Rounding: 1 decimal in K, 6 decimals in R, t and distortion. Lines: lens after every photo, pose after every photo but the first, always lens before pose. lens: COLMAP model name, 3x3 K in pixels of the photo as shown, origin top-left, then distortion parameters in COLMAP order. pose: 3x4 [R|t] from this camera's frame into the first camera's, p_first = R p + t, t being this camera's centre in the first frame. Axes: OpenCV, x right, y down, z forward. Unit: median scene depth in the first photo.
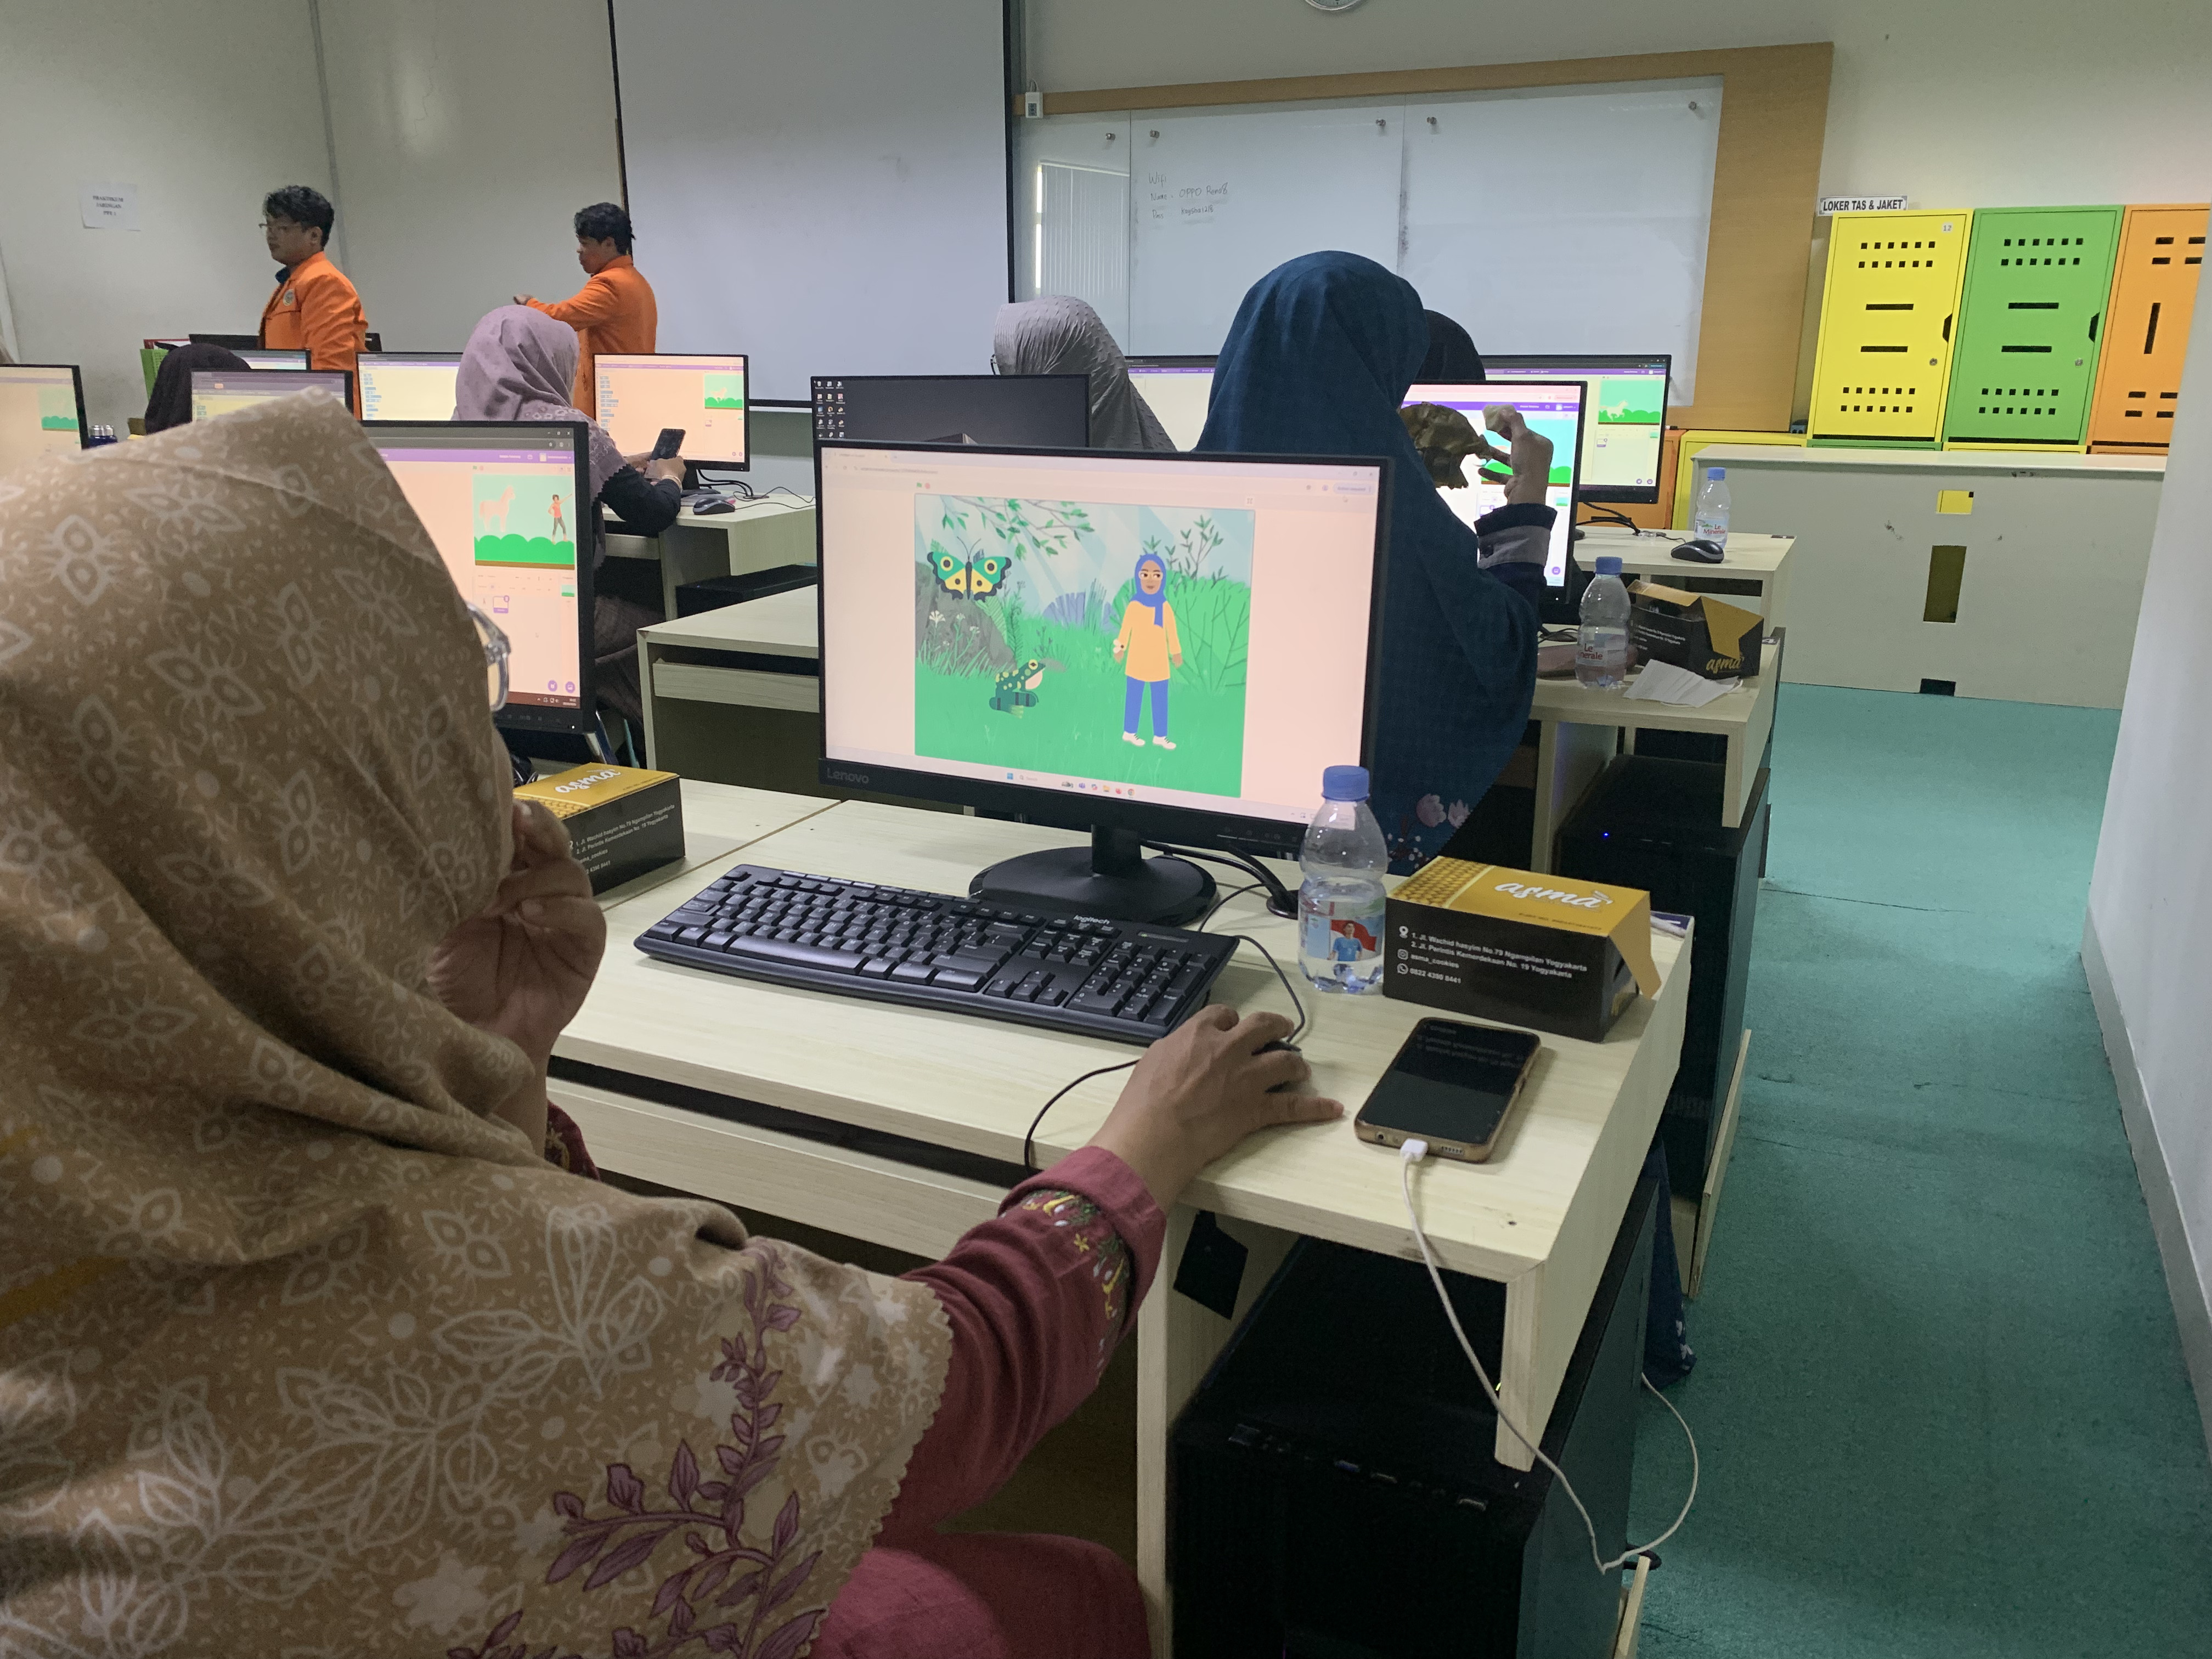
lens RADIAL K [[1679.6, 0, 1099.0], [0, 1679.6, 811.4], [0, 0, 1]] dist [0.012851, -0.001776]
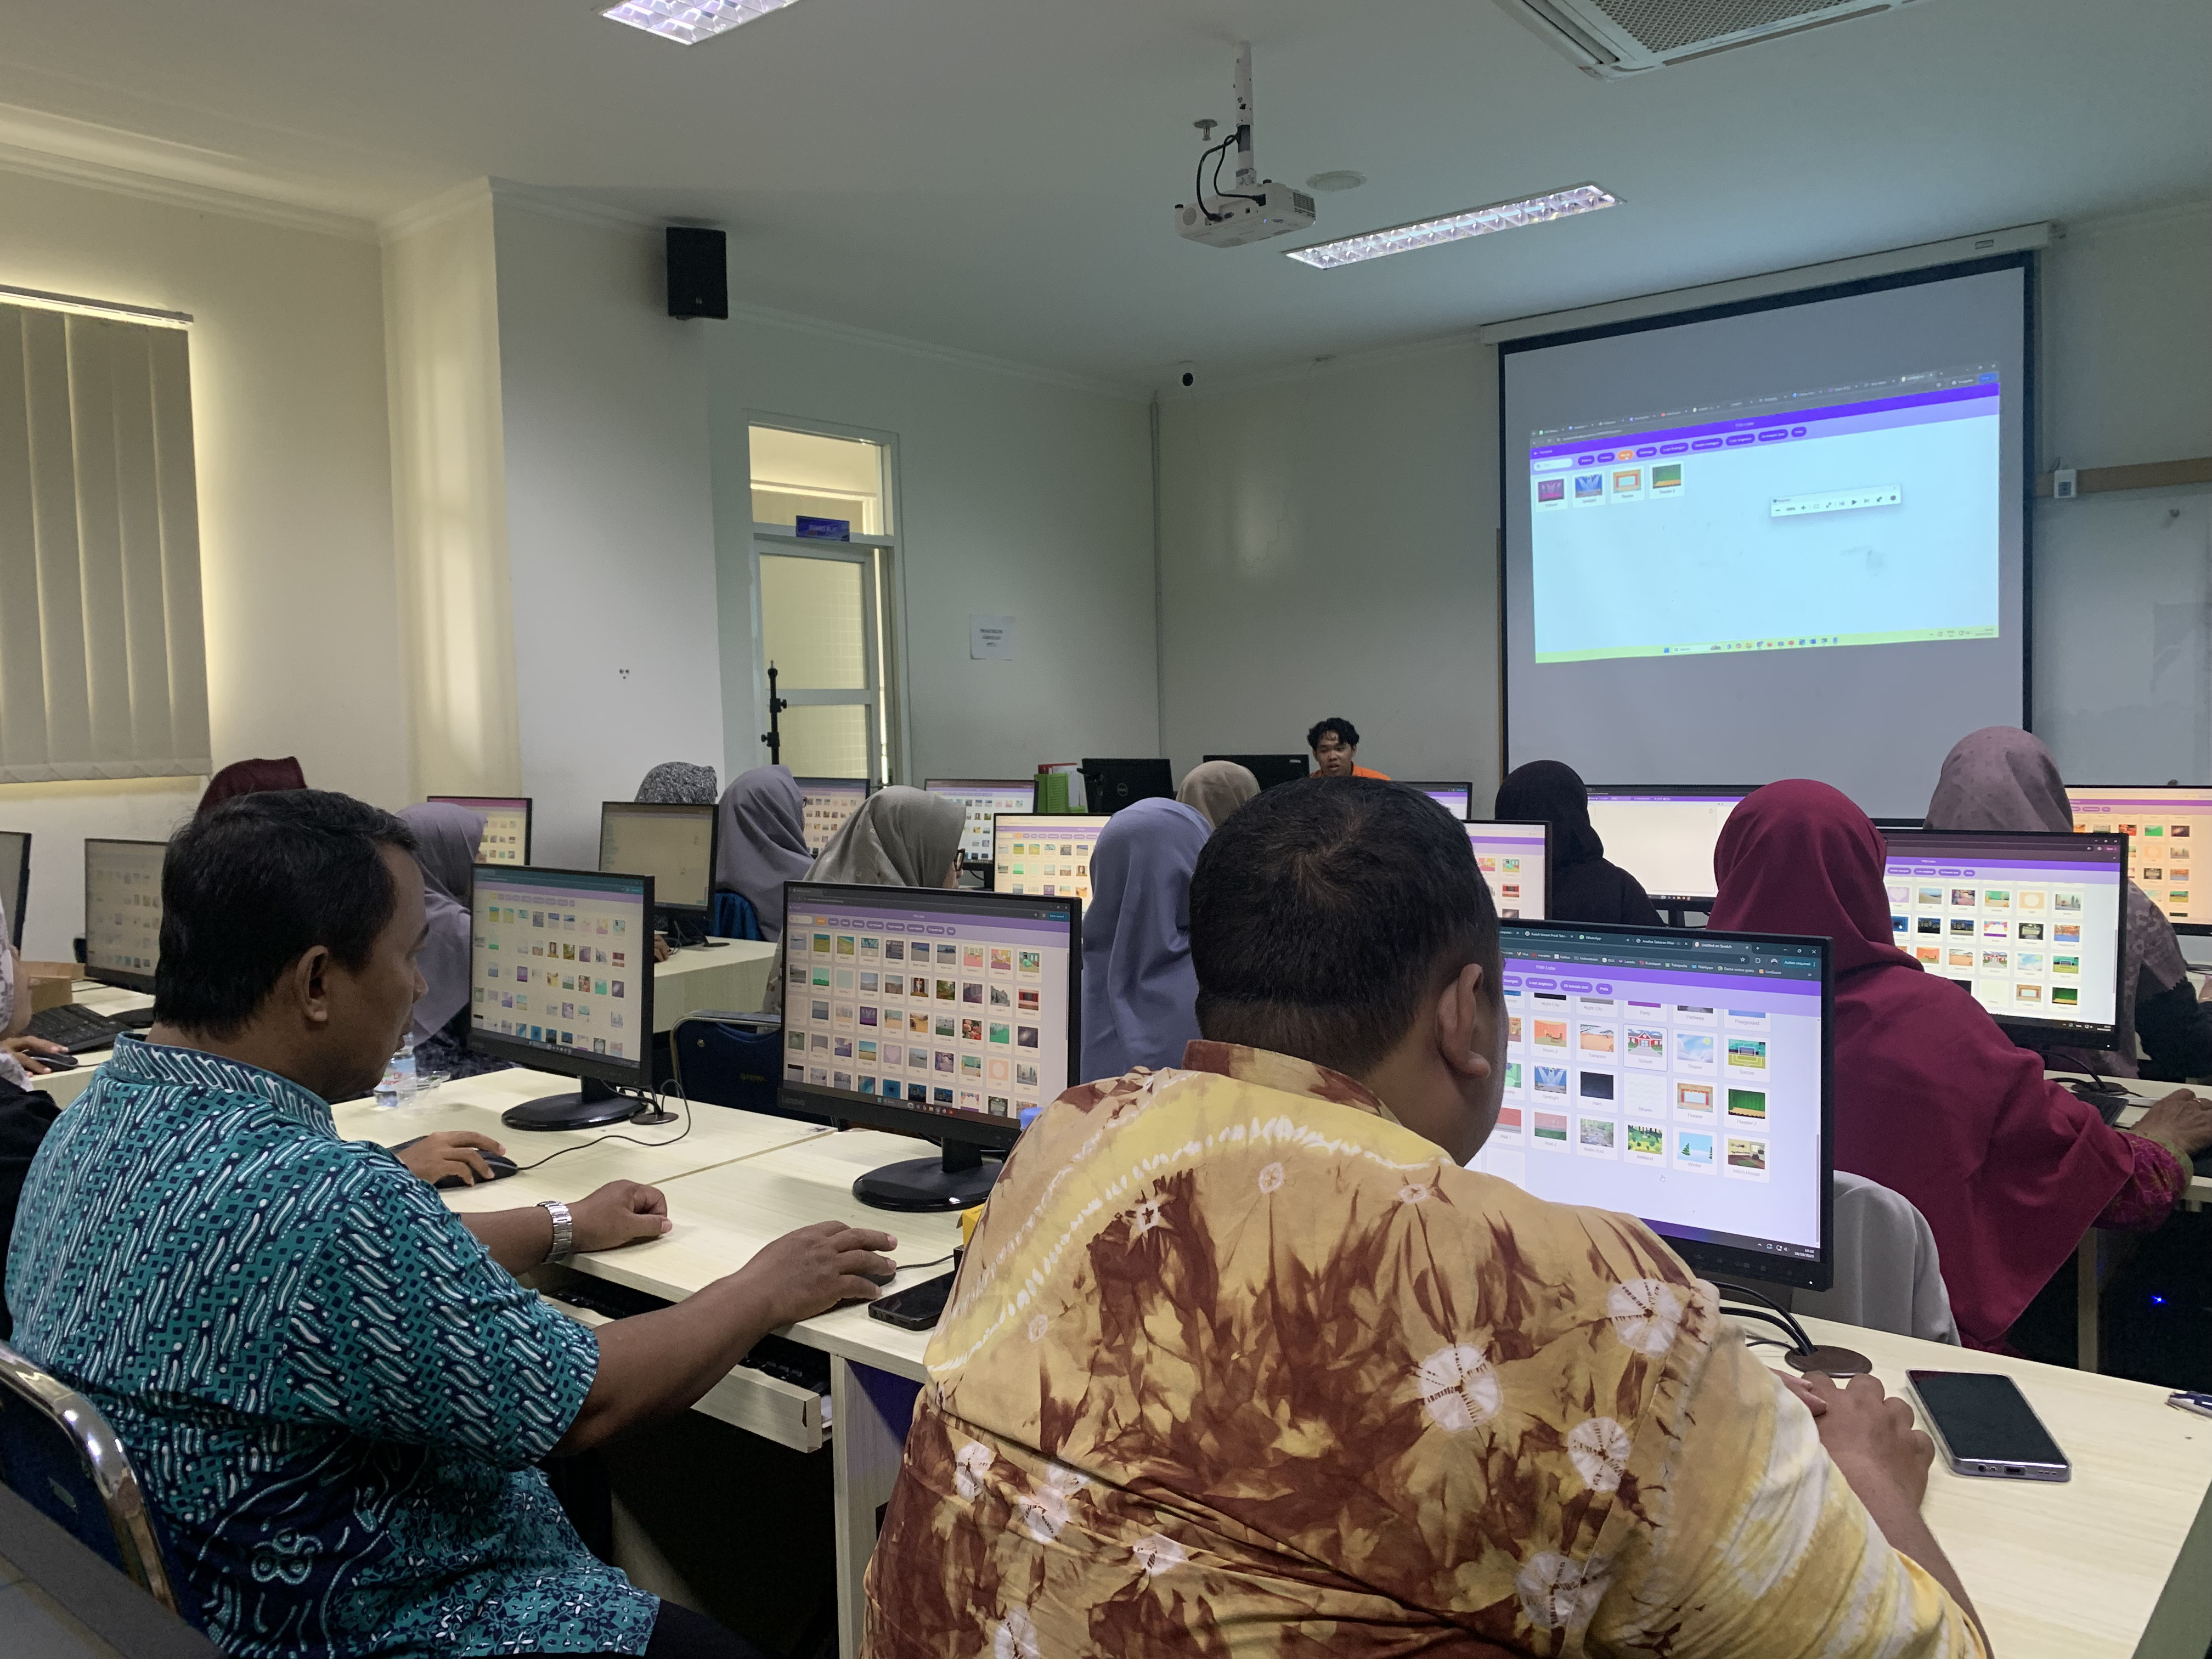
lens RADIAL K [[1679.6, 0, 1089.8], [0, 1679.6, 812.1], [0, 0, 1]] dist [0.012851, -0.001776]
pose [[0.965486, -0.006496, -0.260372, -0.323233], [-0.055056, 0.972009, -0.228403, -0.034107], [0.254568, 0.234855, 0.938104, 0.110555]]
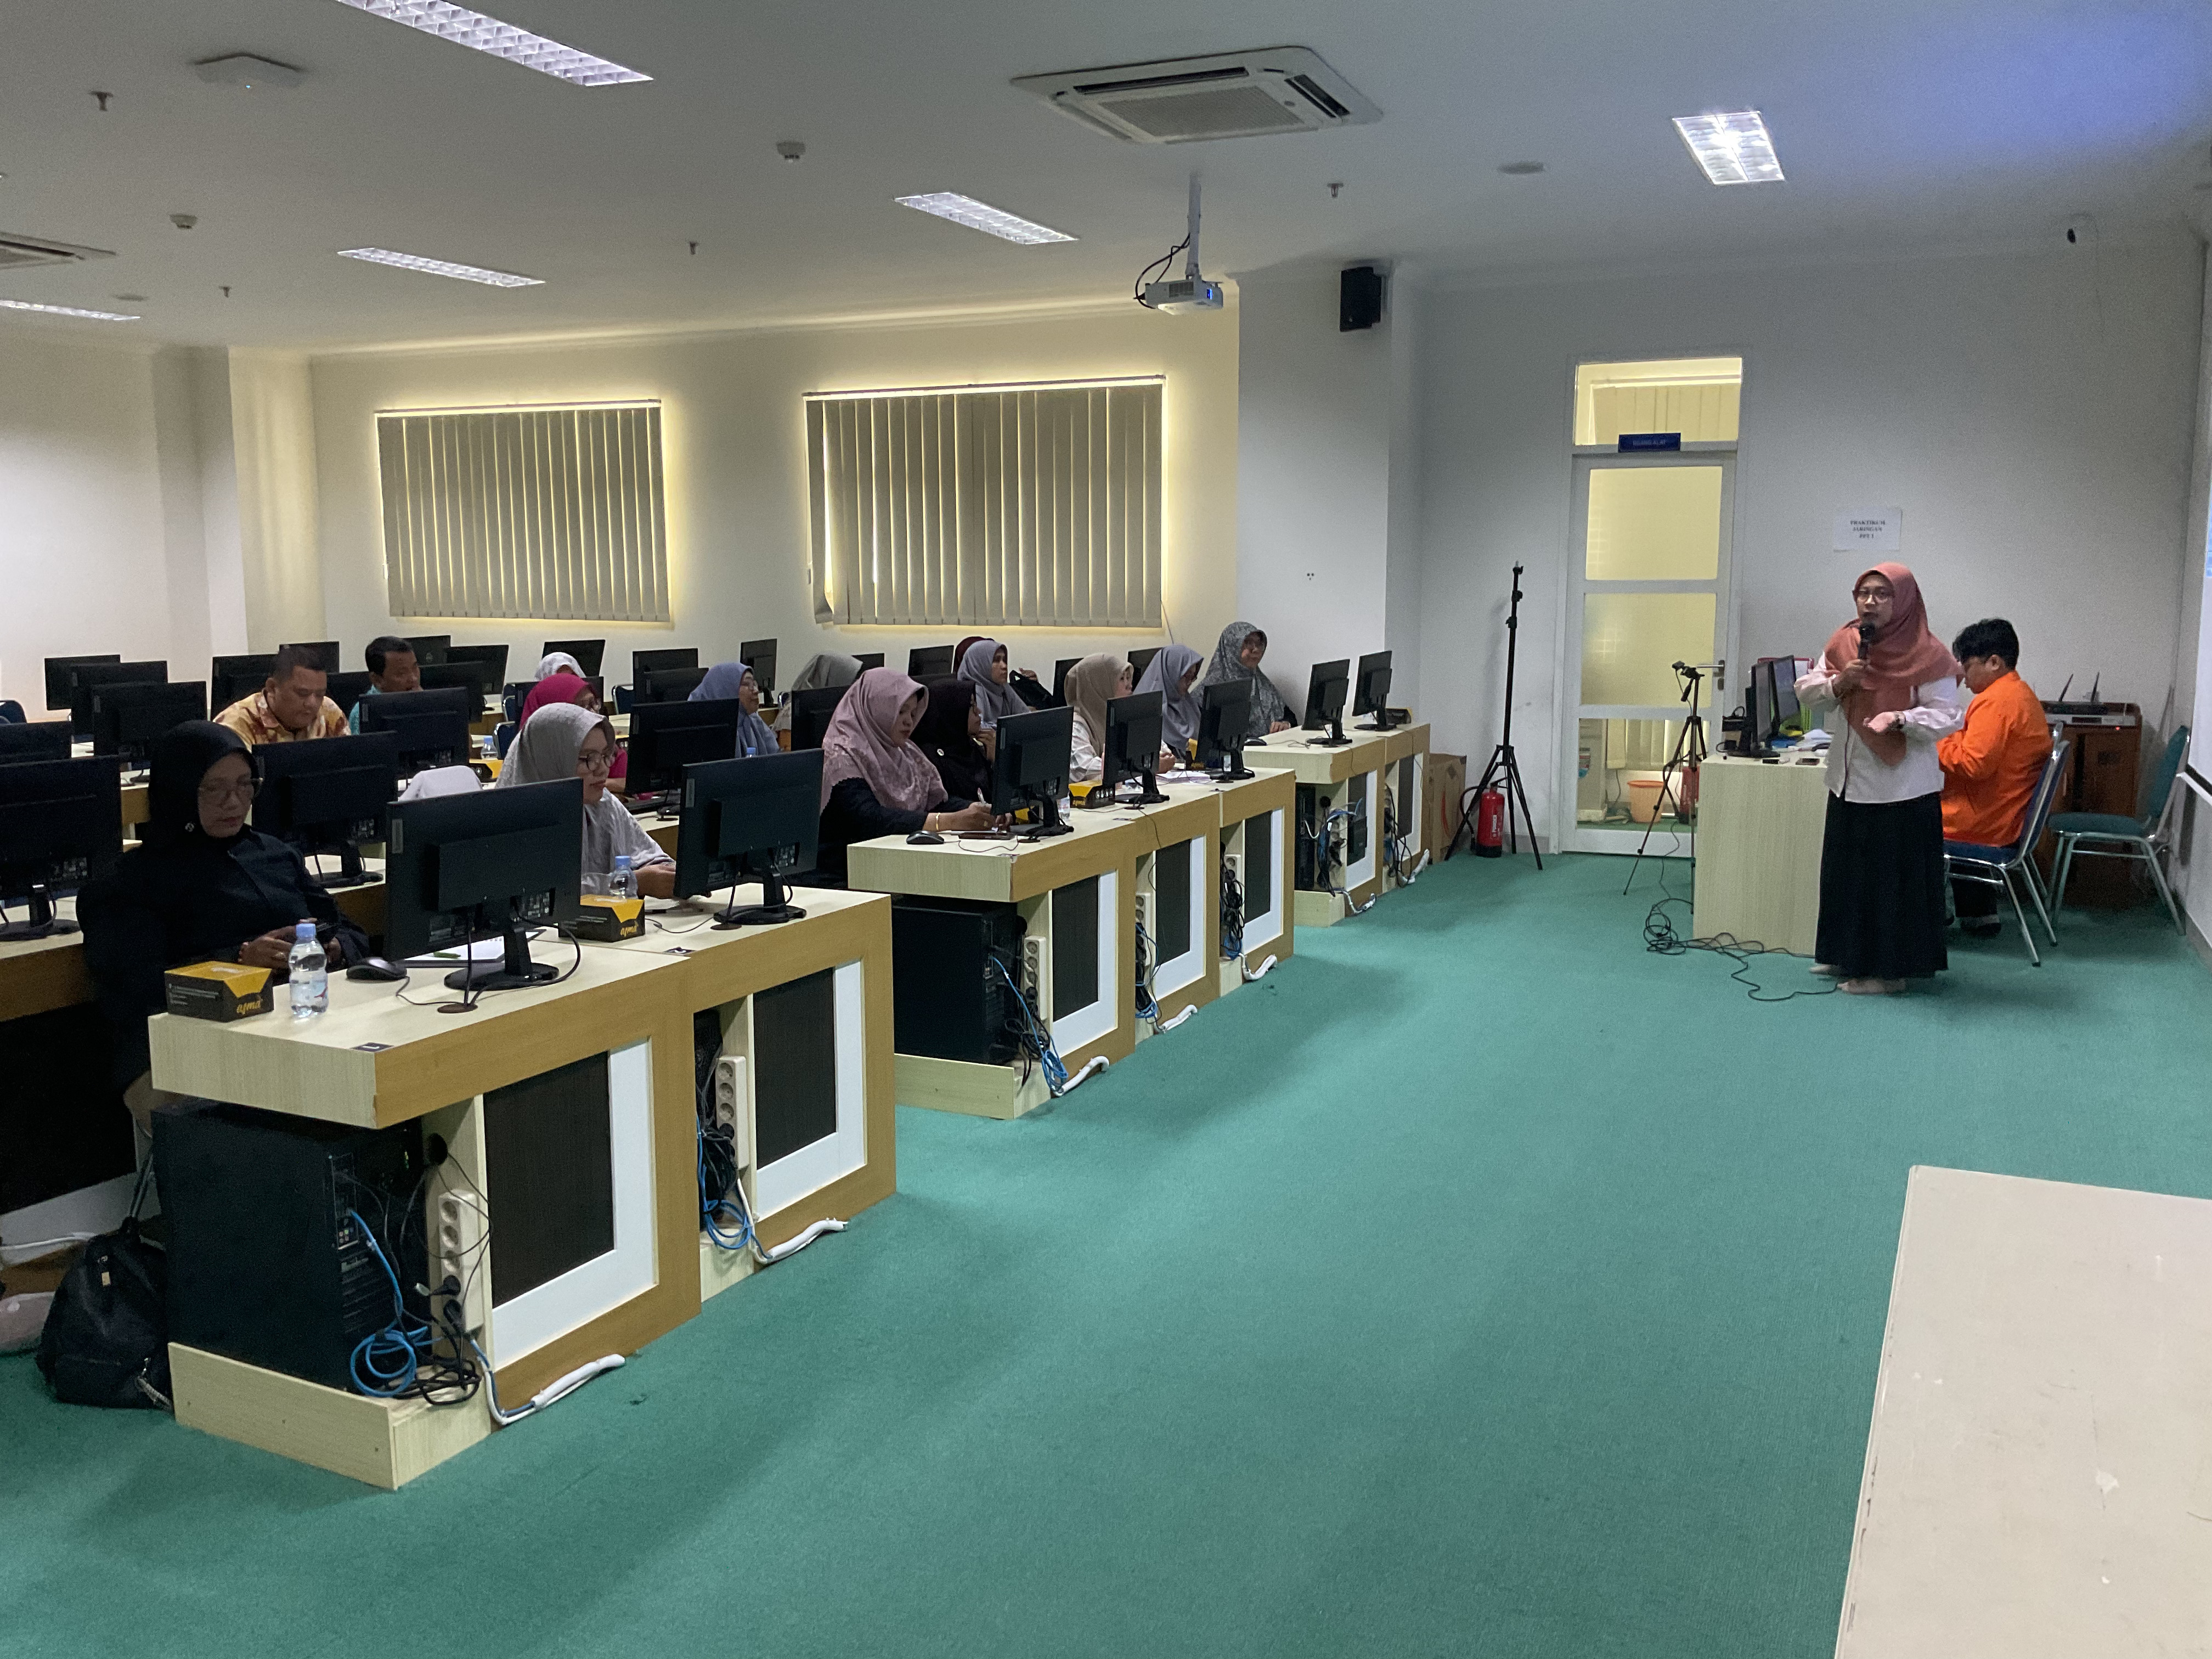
lens RADIAL K [[1816.6, 0, 1110.0], [0, 1816.6, 827.7], [0, 0, 1]] dist [0.040301, -0.067192]
pose [[-0.002161, 0.153535, -0.988141, 0.661843], [-0.290019, 0.945577, 0.147556, -0.265216], [0.957018, 0.286899, 0.042485, 0.688774]]
